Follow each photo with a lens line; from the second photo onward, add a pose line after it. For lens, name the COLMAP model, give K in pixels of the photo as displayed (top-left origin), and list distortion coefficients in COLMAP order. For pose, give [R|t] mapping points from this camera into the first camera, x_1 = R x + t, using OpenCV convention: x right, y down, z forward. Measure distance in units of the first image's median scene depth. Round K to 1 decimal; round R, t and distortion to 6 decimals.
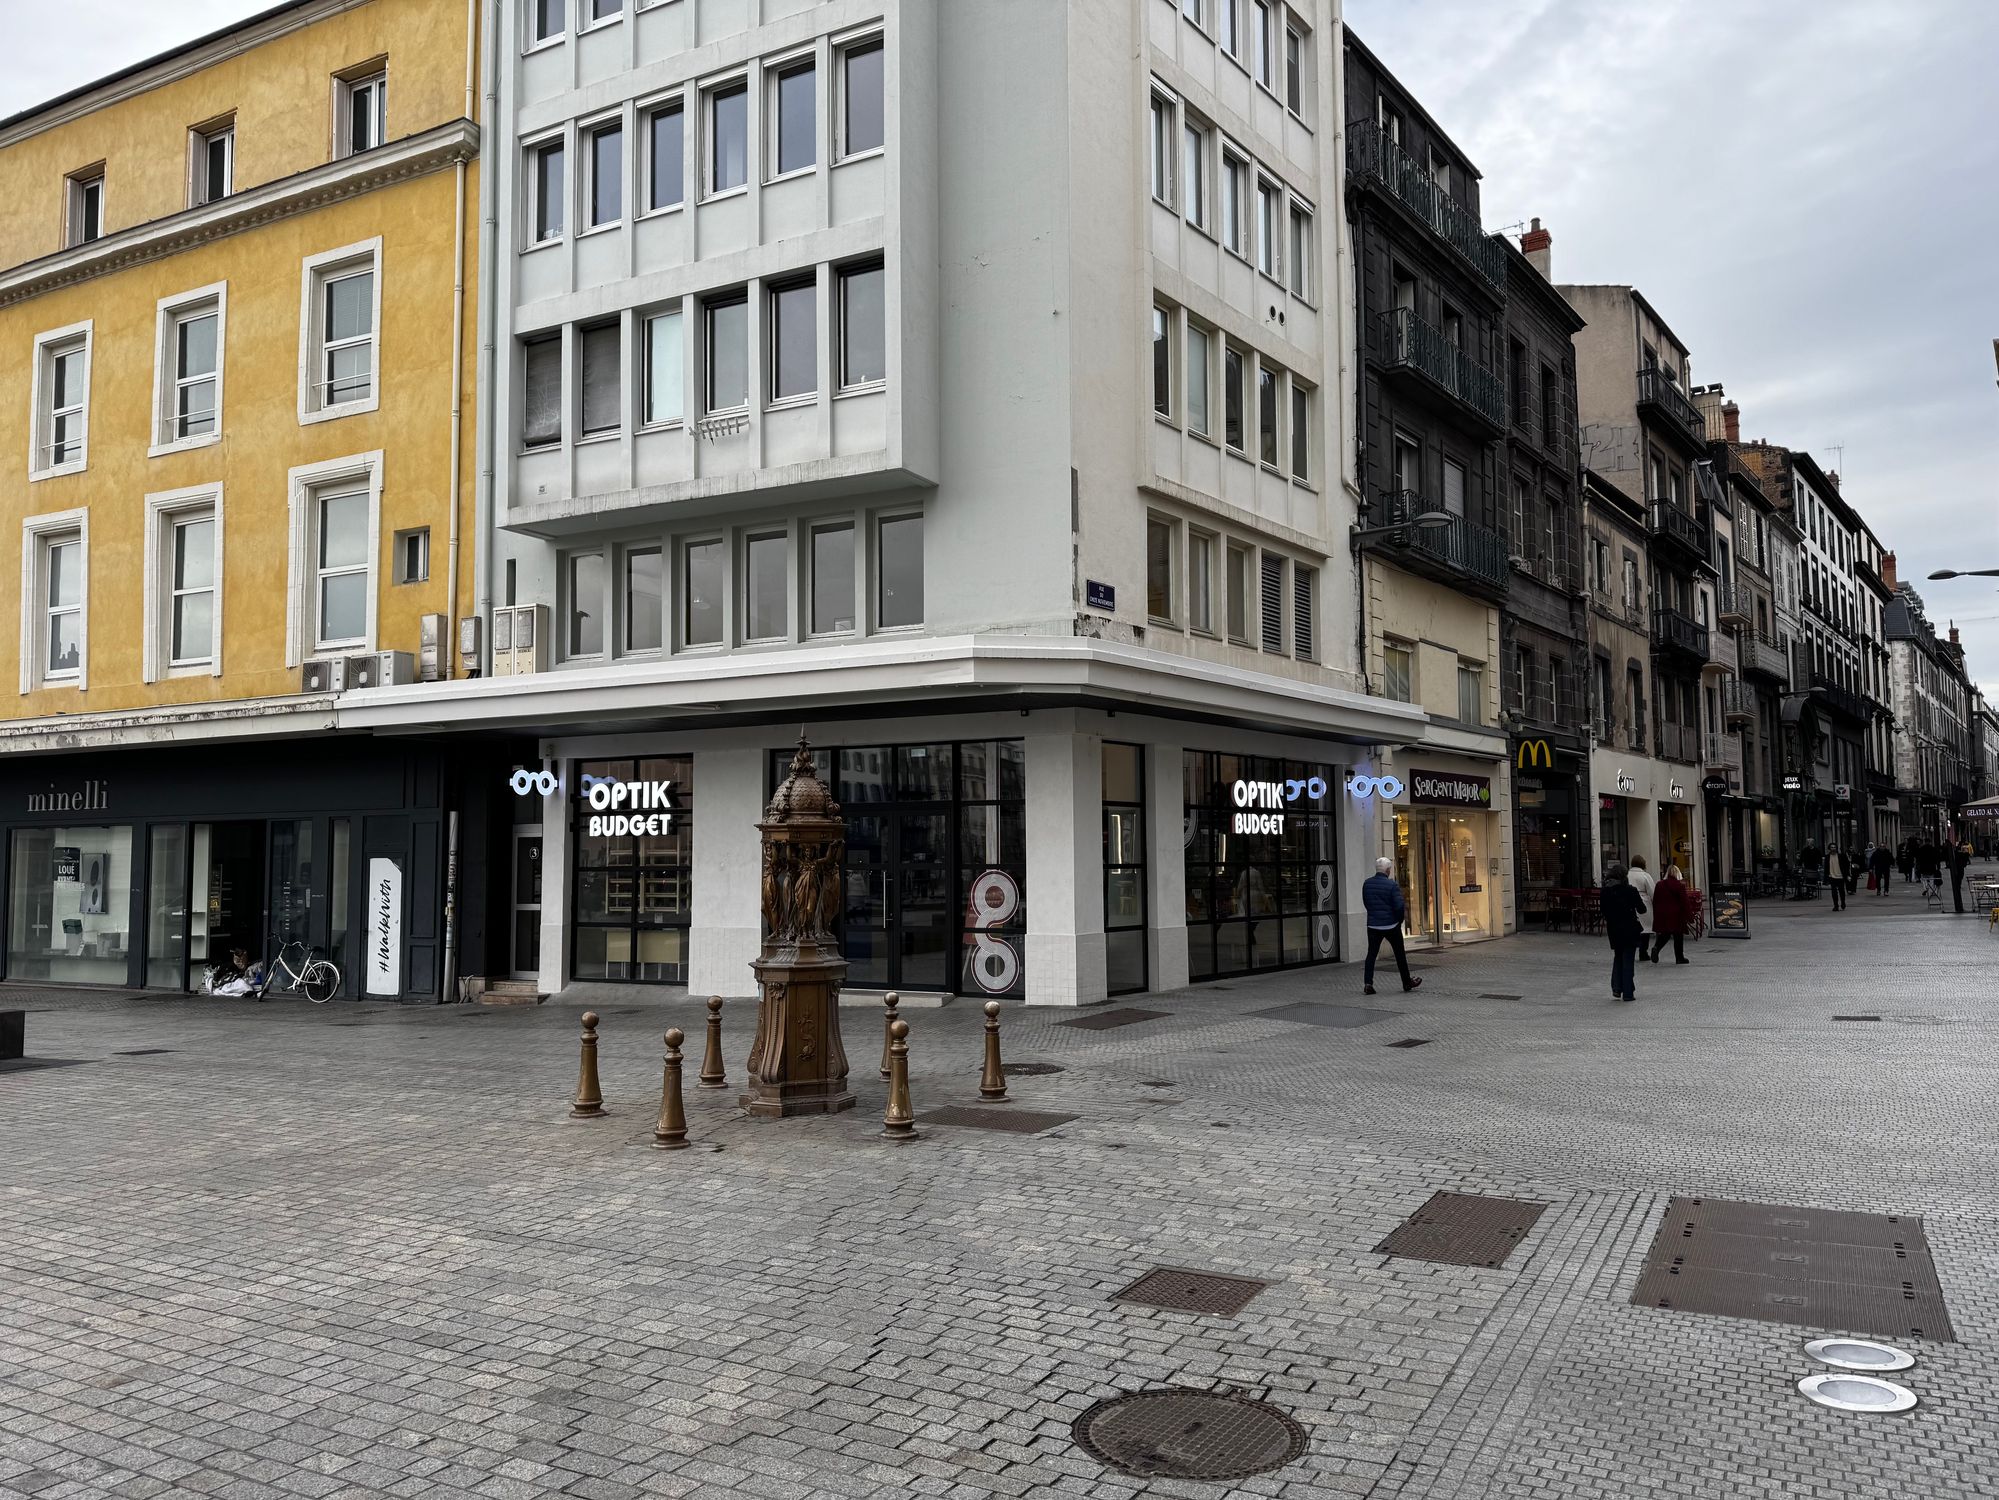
lens RADIAL K [[1480.9, 0, 1001.4], [0, 1480.9, 686.3], [0, 0, 1]] dist [0.094369, -0.174480]
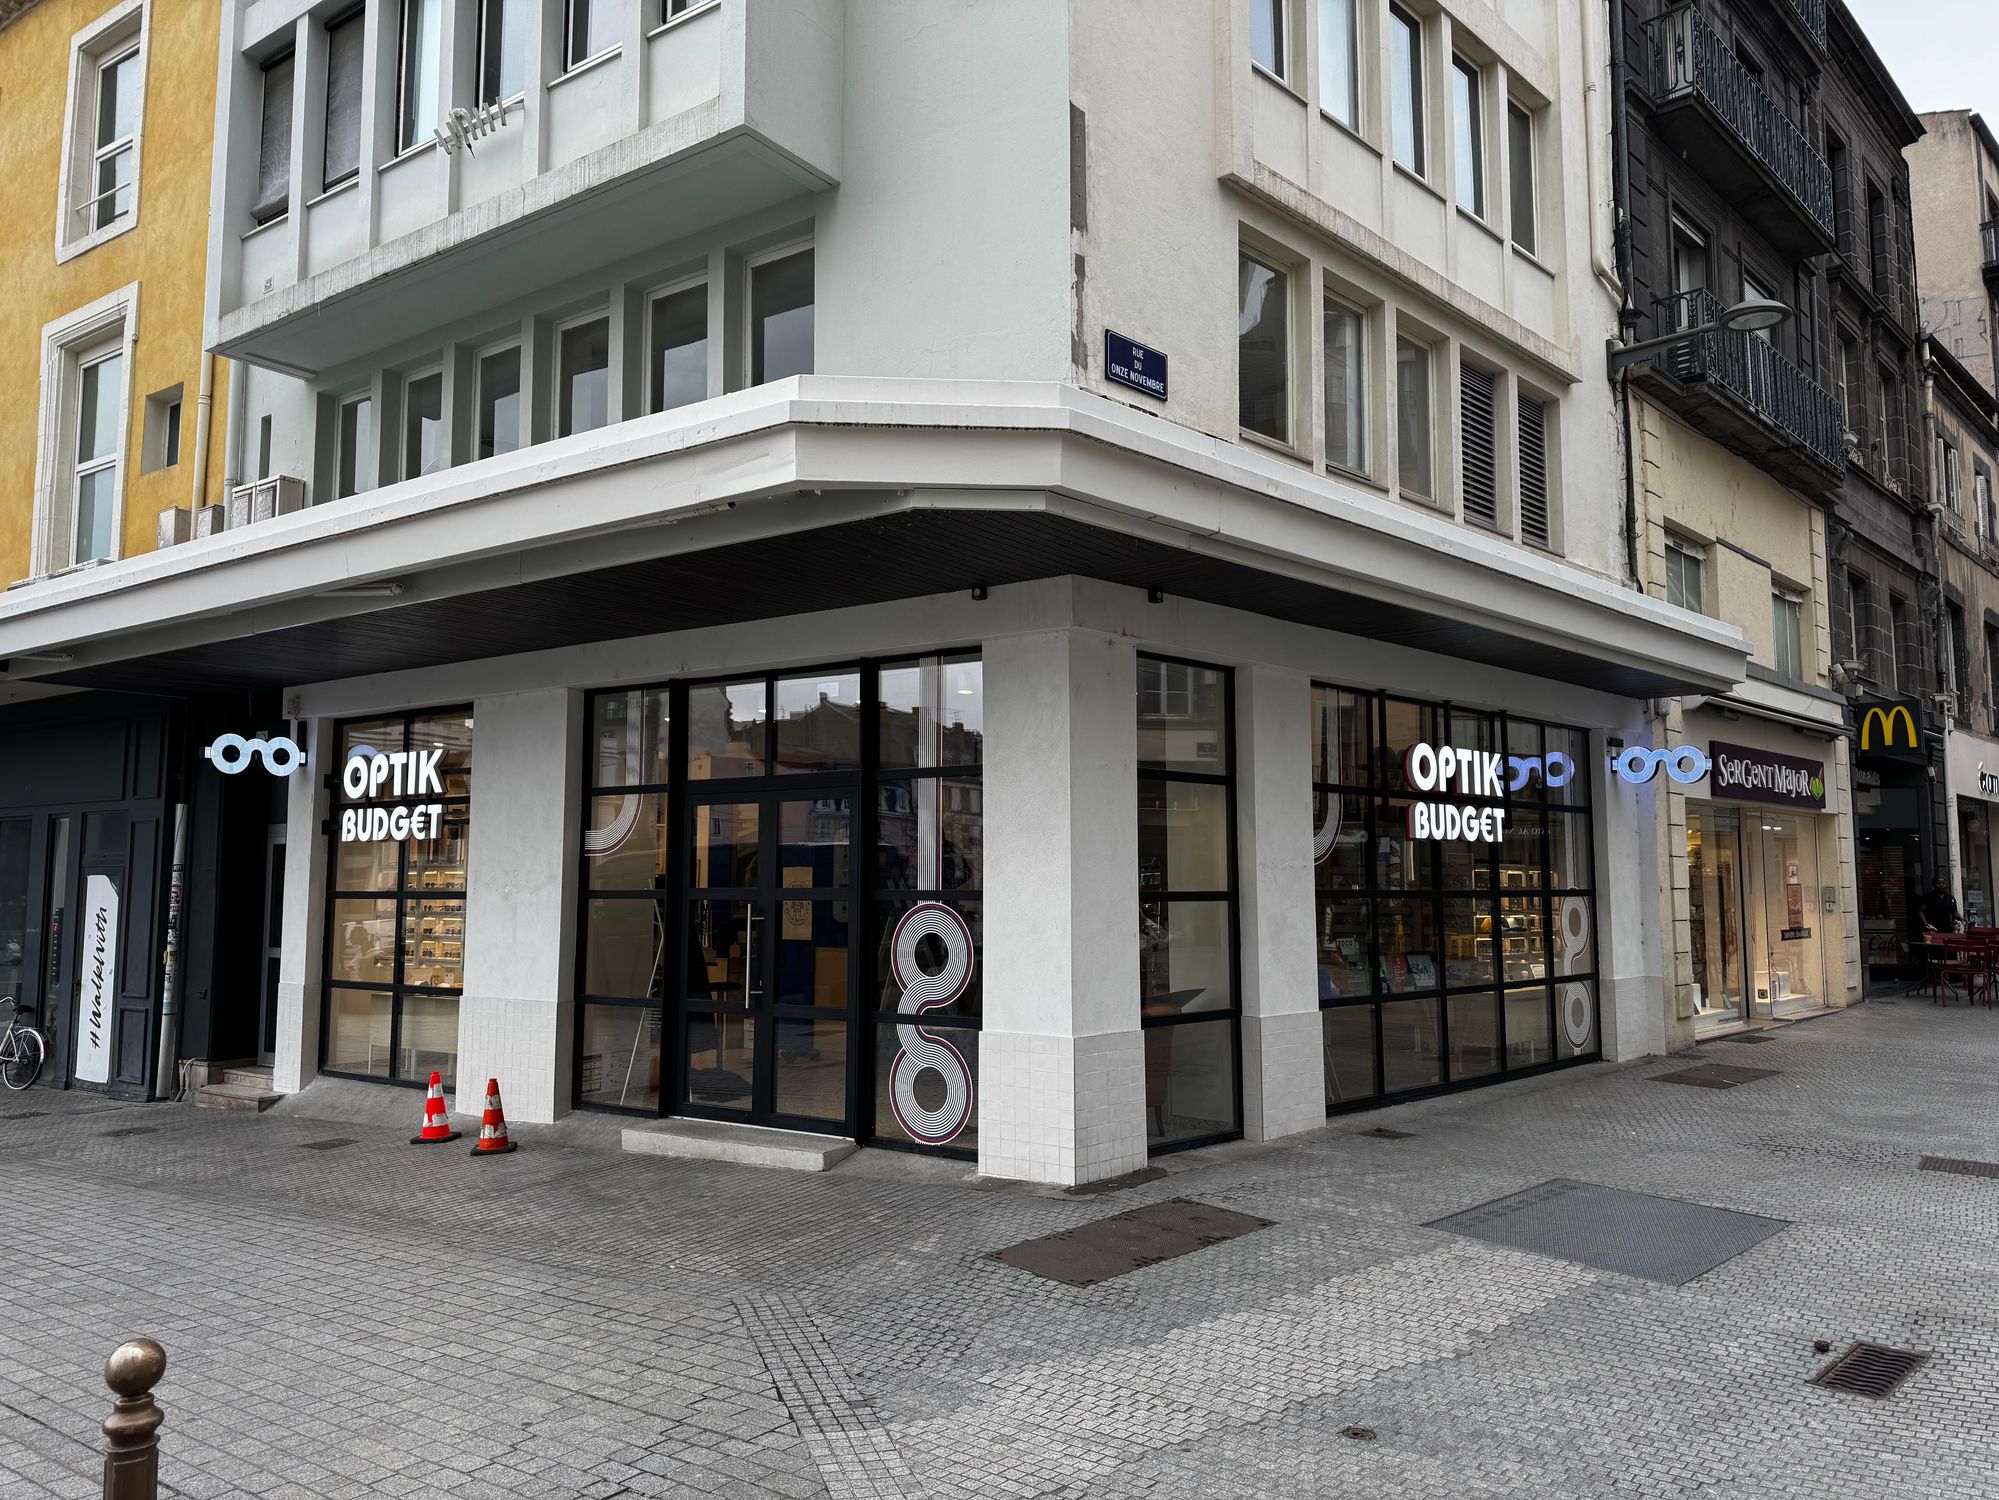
lens RADIAL K [[1486.9, 0, 1001.7], [0, 1486.9, 709.2], [0, 0, 1]] dist [0.002333, 0.001119]
pose [[0.992265, -0.008770, -0.123825, 0.067188], [0.008385, 0.999958, -0.003634, 0.046851], [0.123852, 0.002567, 0.992297, 0.393575]]
